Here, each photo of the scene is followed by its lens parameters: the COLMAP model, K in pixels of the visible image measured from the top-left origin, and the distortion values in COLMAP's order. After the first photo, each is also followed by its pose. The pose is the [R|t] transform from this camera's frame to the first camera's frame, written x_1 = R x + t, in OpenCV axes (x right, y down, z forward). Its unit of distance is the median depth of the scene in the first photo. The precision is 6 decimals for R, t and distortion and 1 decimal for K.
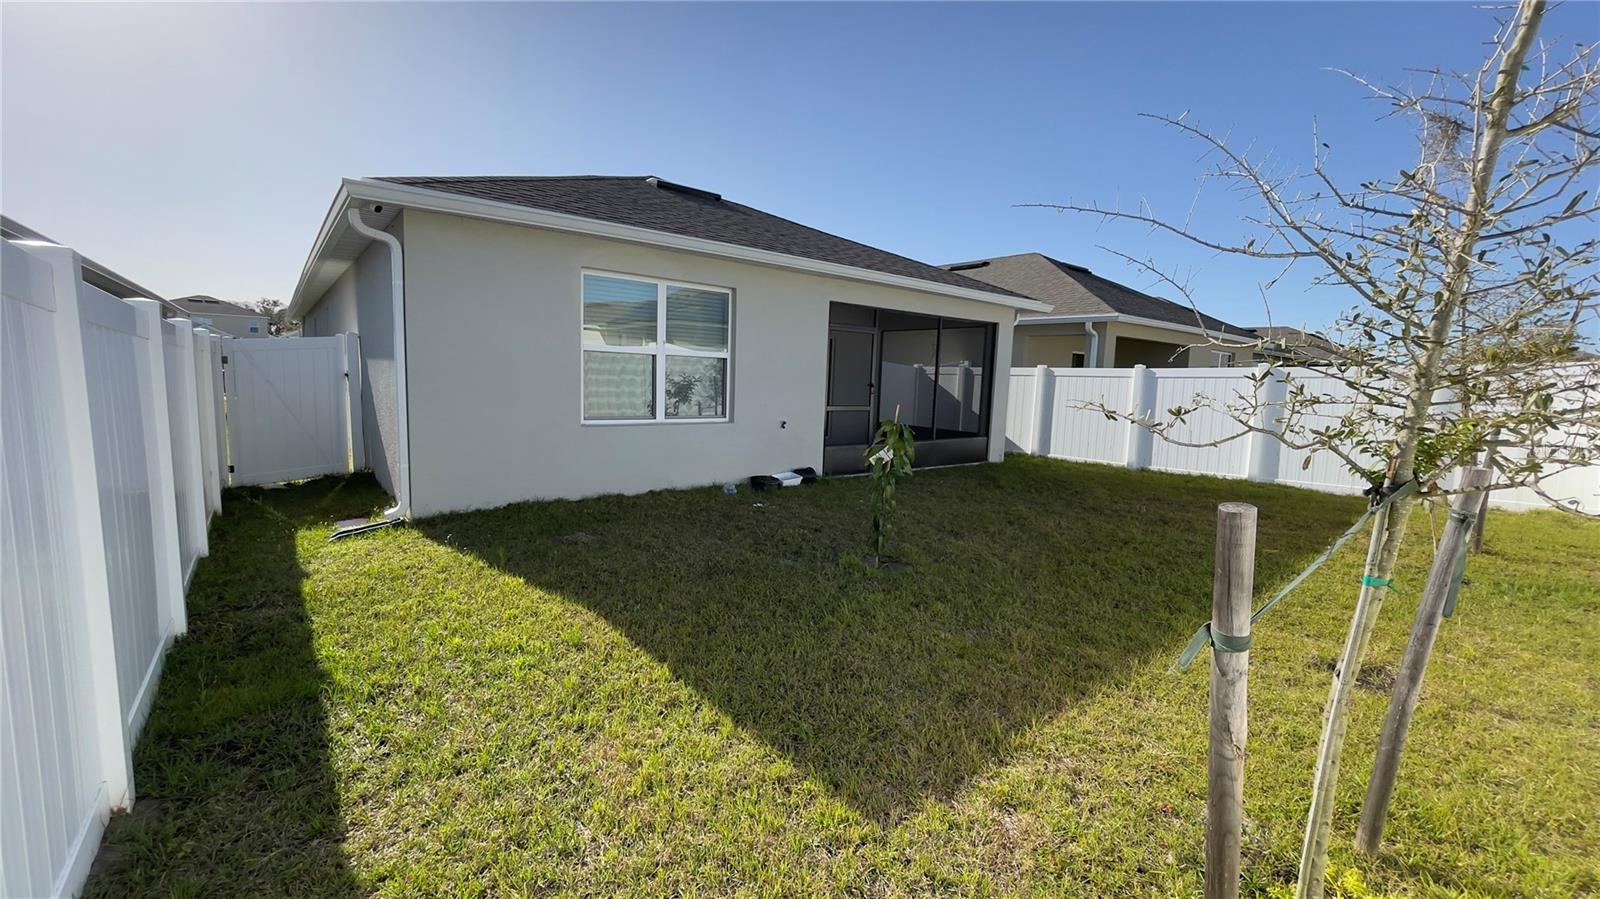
lens RADIAL K [[650.9, 0, 801.3], [0, 650.9, 450.3], [0, 0, 1]] dist [-0.009143, 0.005290]
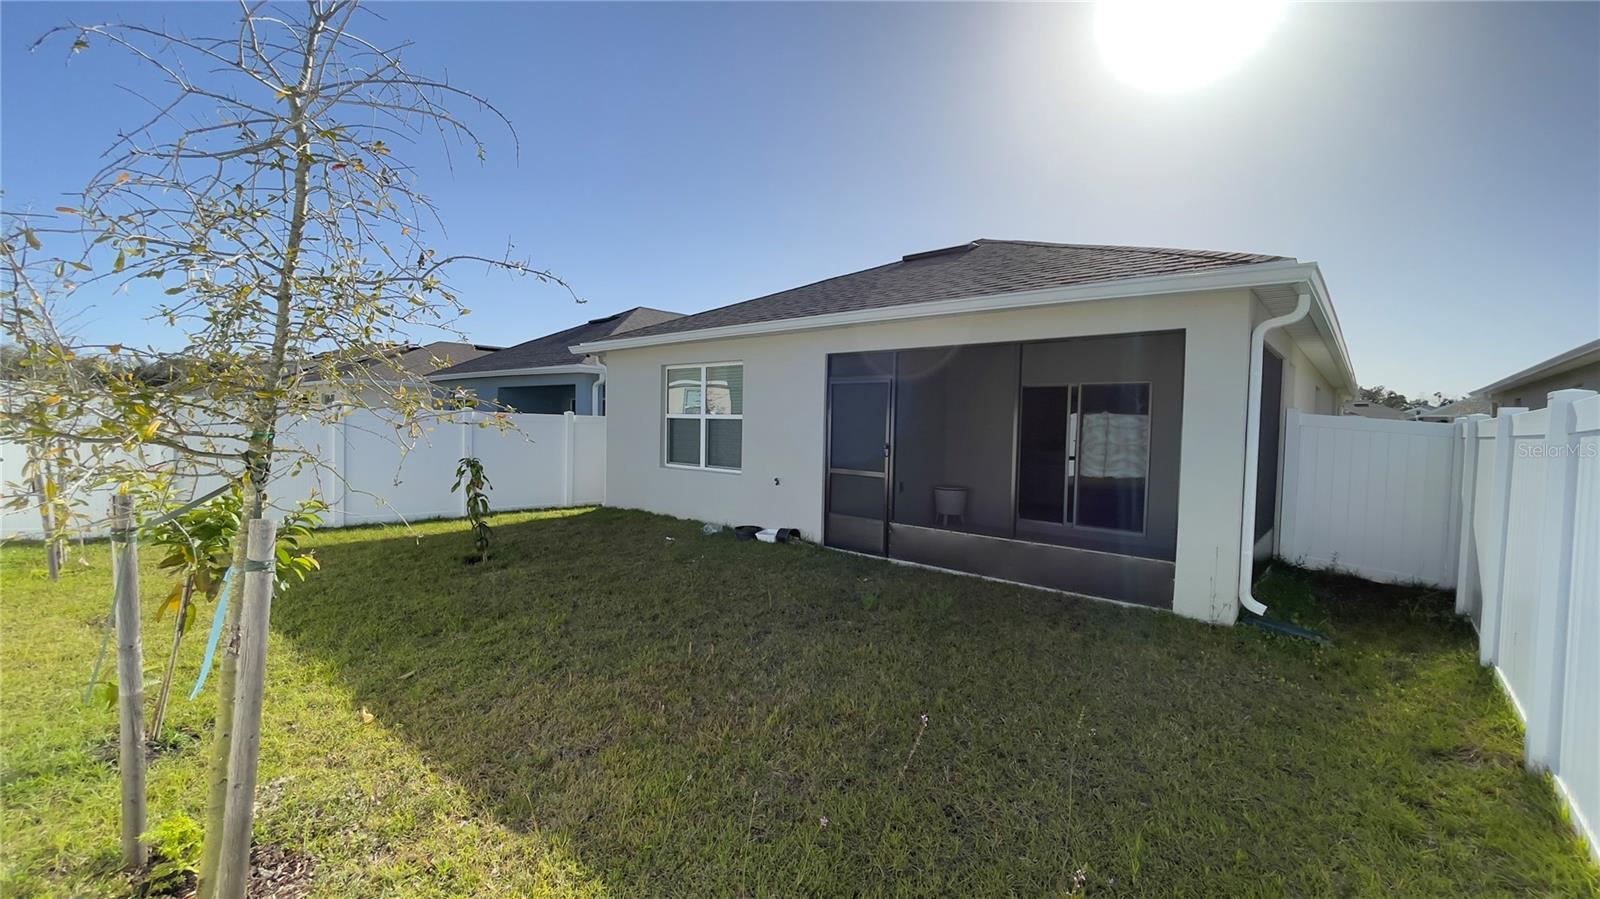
lens RADIAL K [[650.9, 0, 800.5], [0, 650.9, 451.0], [0, 0, 1]] dist [-0.009143, 0.005290]
pose [[0.155992, 0.008589, -0.987721, 0.983552], [-0.131659, 0.991220, -0.012174, -0.079155], [0.978944, 0.131942, 0.155753, 0.858711]]
